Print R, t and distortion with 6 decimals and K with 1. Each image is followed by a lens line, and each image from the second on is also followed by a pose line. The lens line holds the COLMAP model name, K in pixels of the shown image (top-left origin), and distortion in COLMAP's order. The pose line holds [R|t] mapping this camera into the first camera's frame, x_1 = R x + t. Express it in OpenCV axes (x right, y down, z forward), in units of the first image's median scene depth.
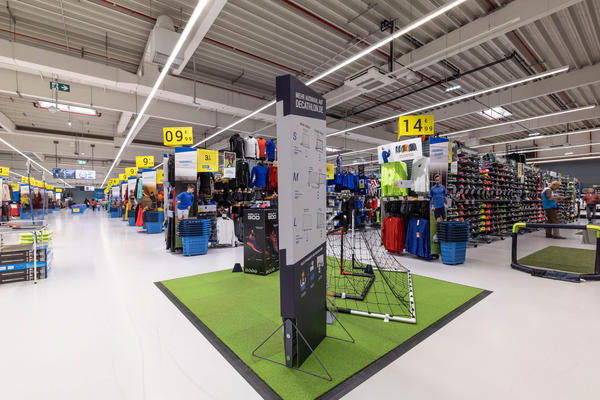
lens RADIAL K [[269.6, 0, 301.0], [0, 269.6, 201.7], [0, 0, 1]] dist [0.003920, -0.000013]
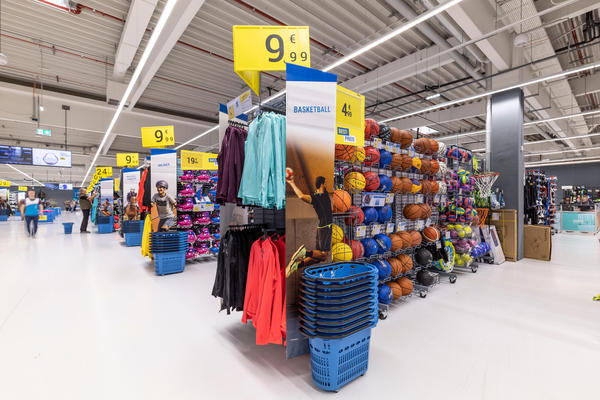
lens RADIAL K [[272.9, 0, 302.5], [0, 272.9, 211.3], [0, 0, 1]] dist [-0.023901, 0.000153]
pose [[0.998646, 0.007904, 0.051413, -0.440831], [-0.009219, 0.999635, 0.025403, -0.011212], [-0.051193, -0.025842, 0.998354, 0.597048]]
